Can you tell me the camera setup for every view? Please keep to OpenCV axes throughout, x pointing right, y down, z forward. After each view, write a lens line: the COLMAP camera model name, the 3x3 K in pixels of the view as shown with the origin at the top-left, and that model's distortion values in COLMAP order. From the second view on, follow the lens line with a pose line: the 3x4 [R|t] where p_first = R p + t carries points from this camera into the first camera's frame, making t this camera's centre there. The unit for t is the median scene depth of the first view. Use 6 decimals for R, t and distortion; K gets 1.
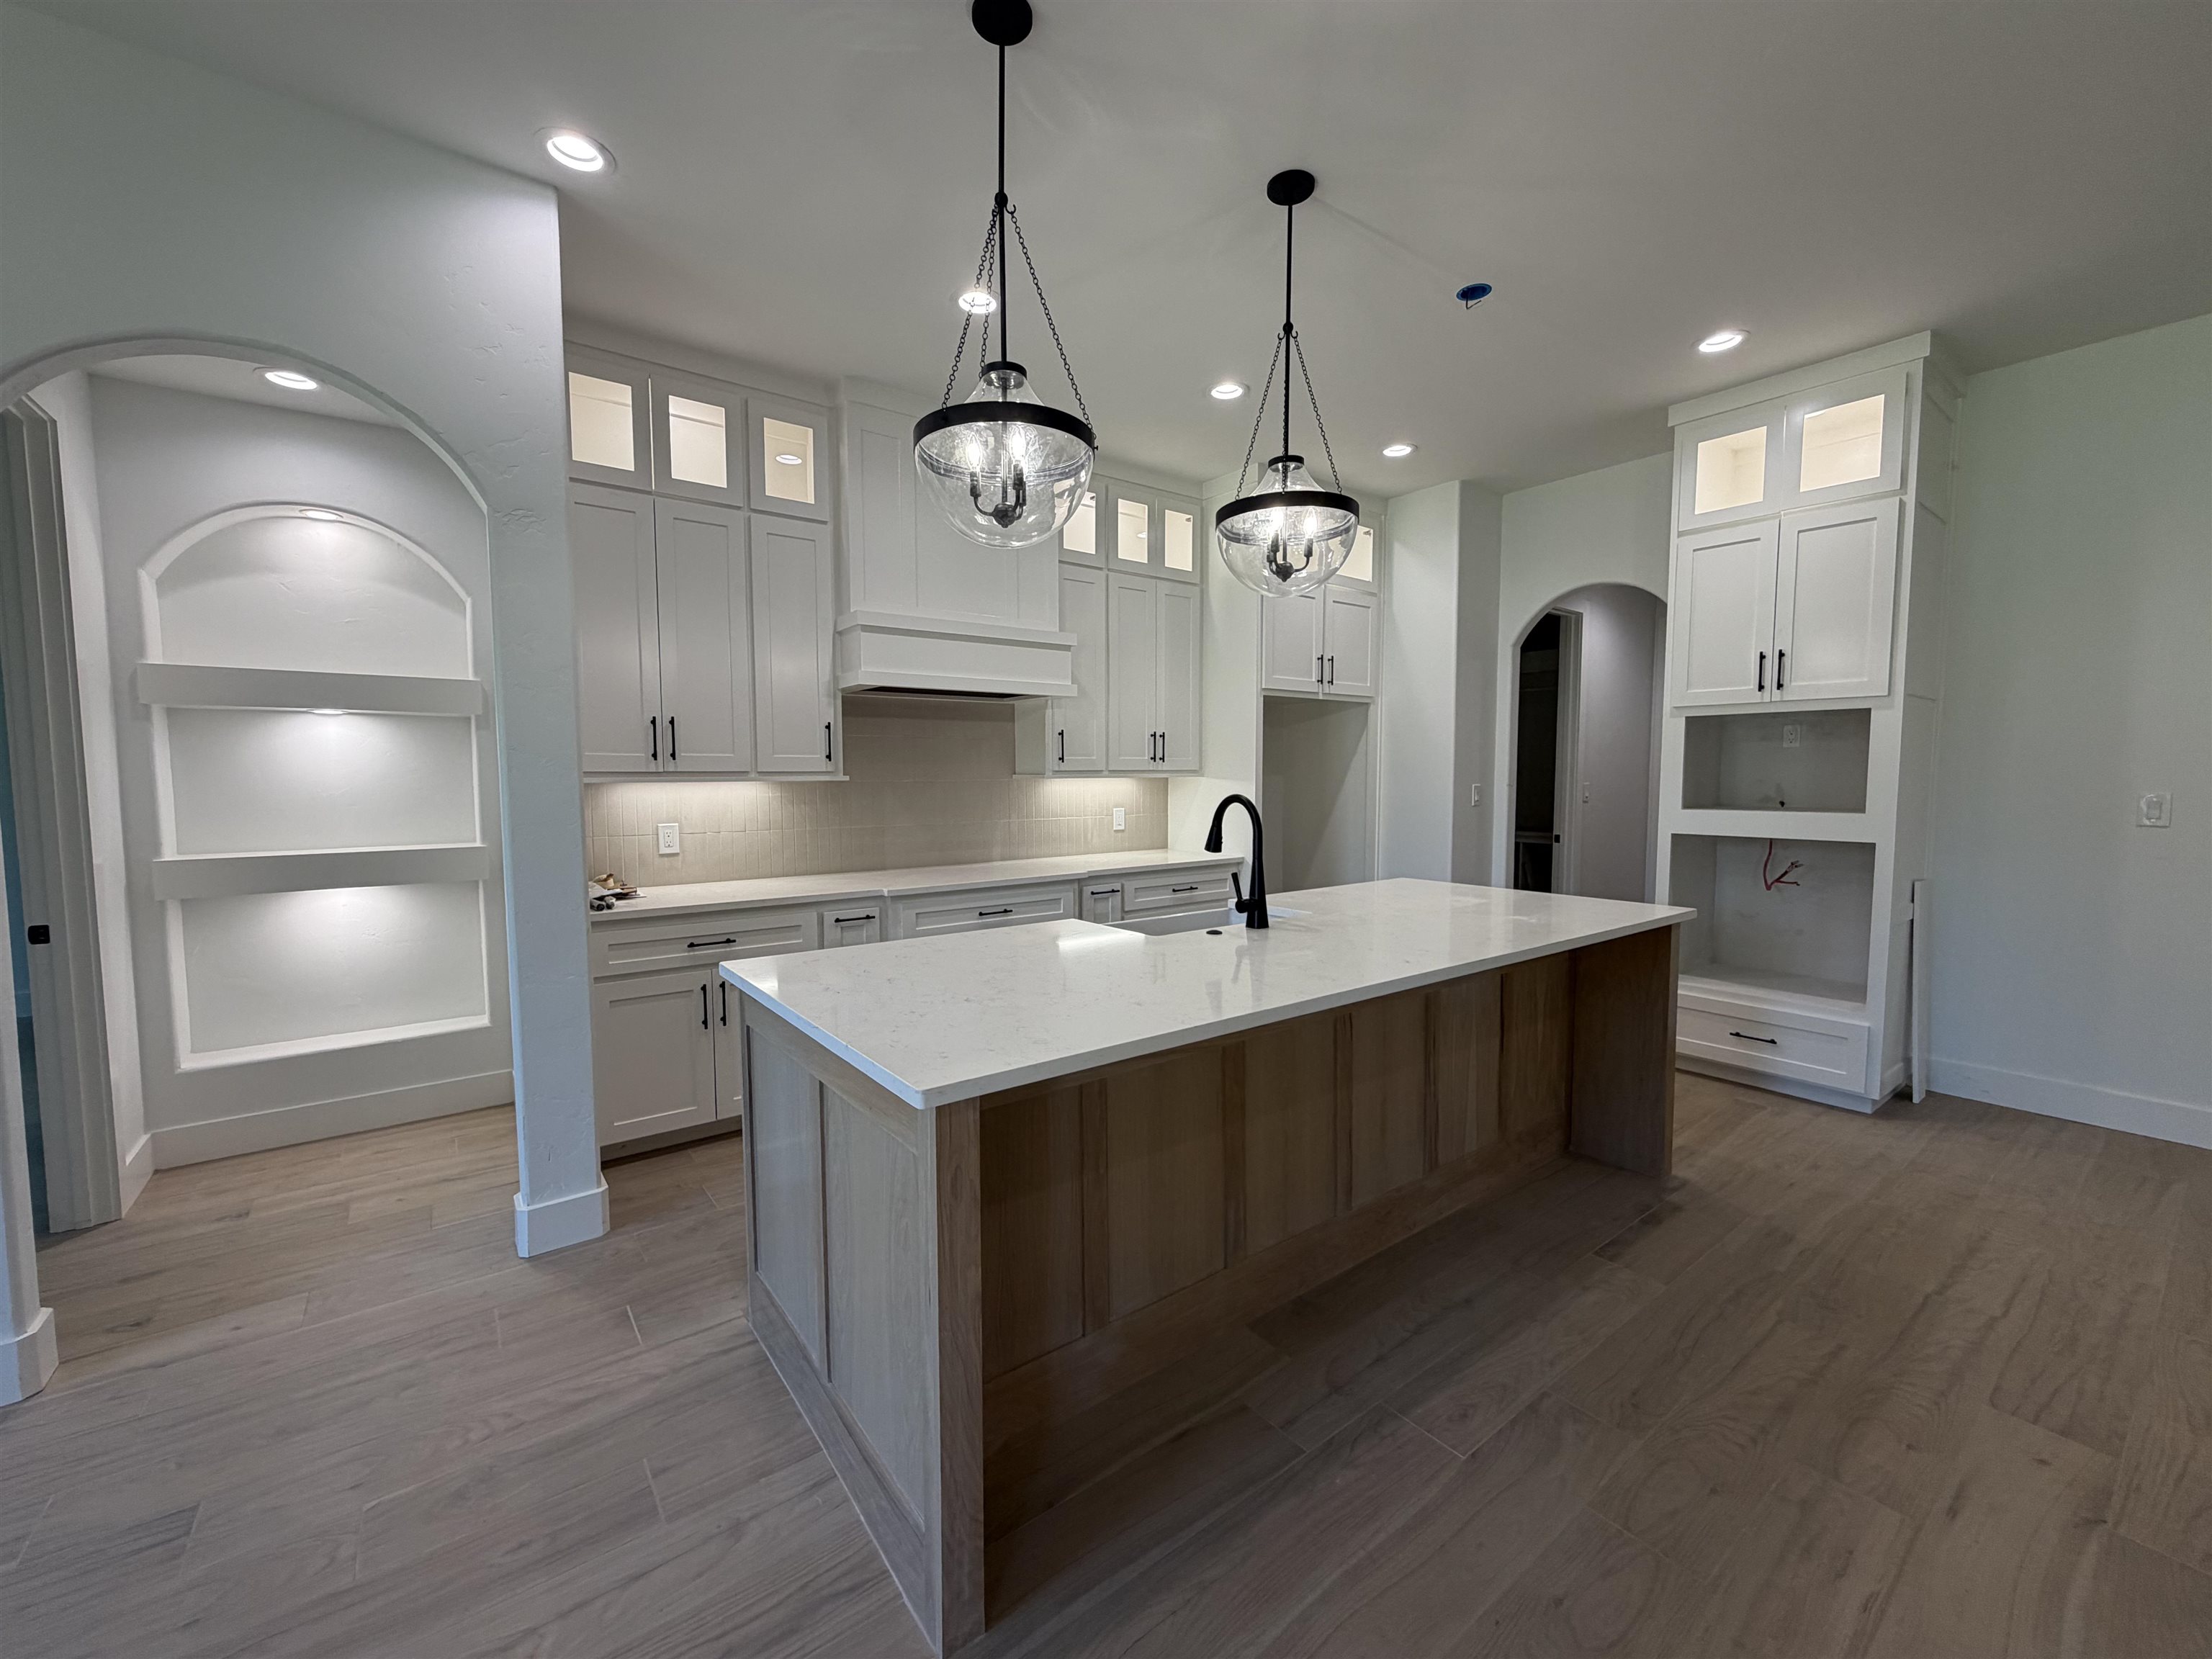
lens RADIAL K [[883.6, 0, 1097.1], [0, 883.6, 830.7], [0, 0, 1]] dist [-0.000021, -0.000017]
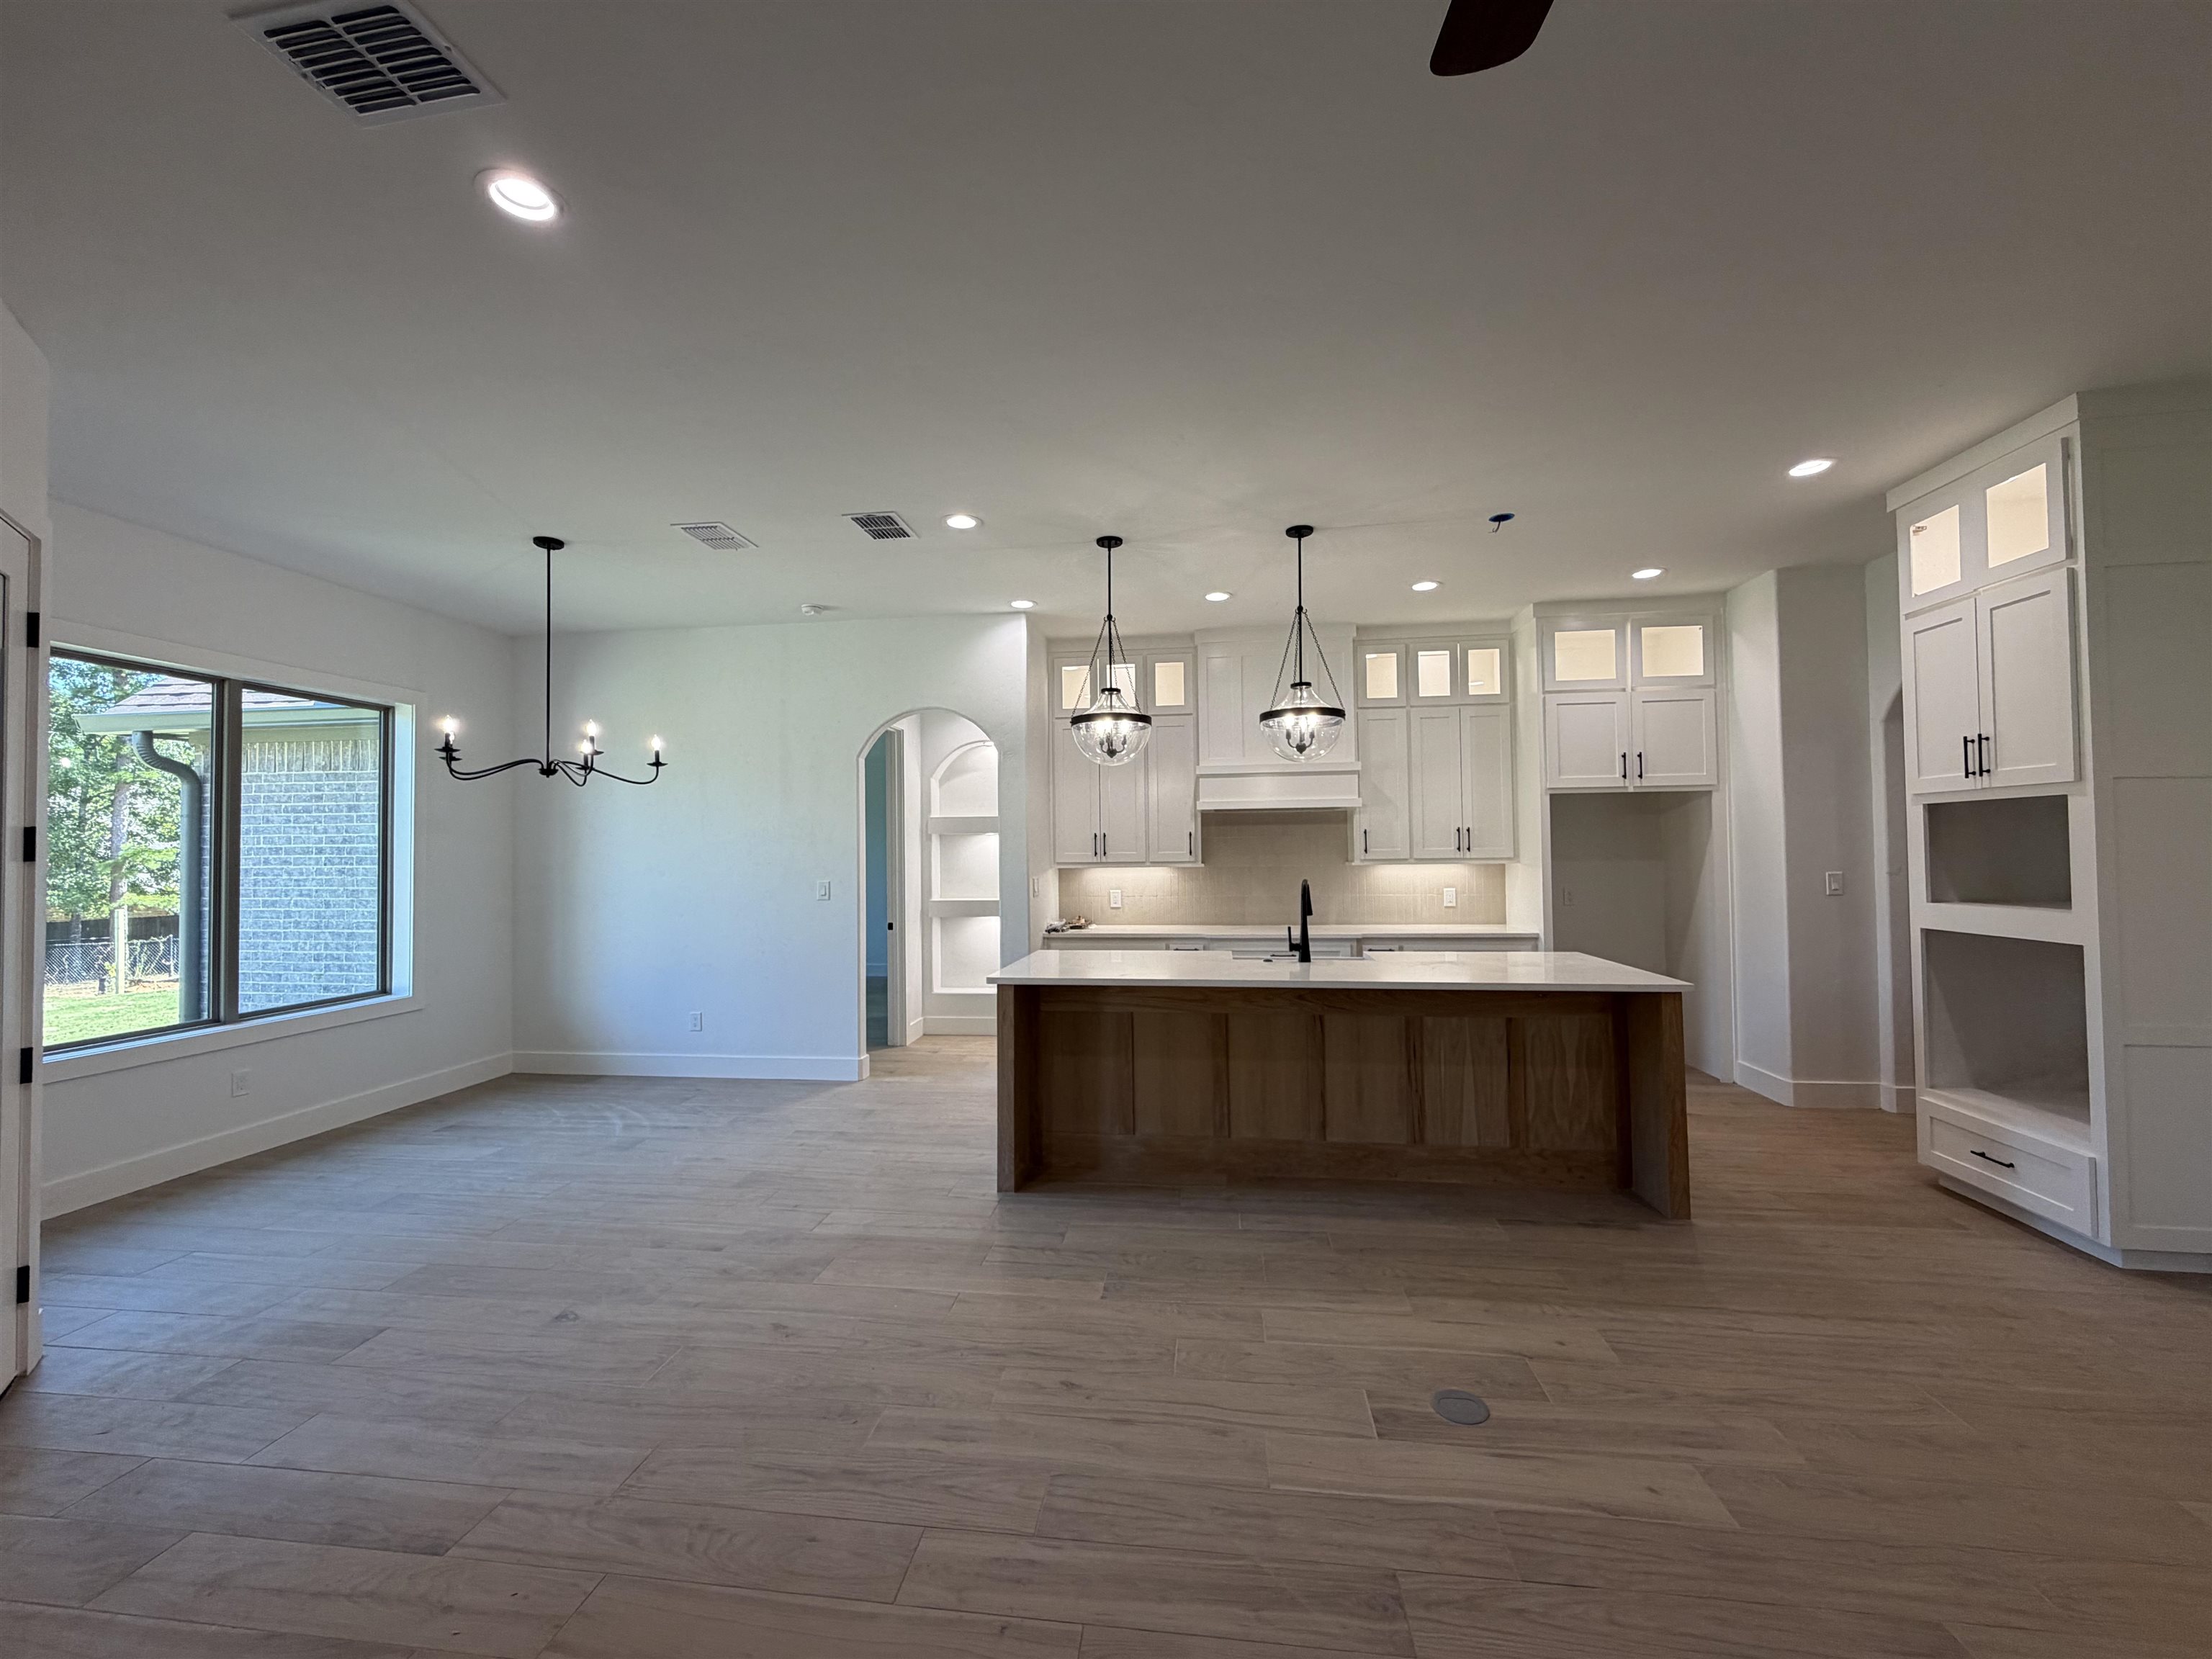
lens RADIAL K [[883.6, 0, 1097.1], [0, 883.6, 830.7], [0, 0, 1]] dist [-0.000021, -0.000017]
pose [[0.713008, -0.022603, -0.700791, 0.777822], [-0.037269, 0.996846, -0.070071, -0.001837], [0.700165, 0.076079, 0.709917, -0.321466]]
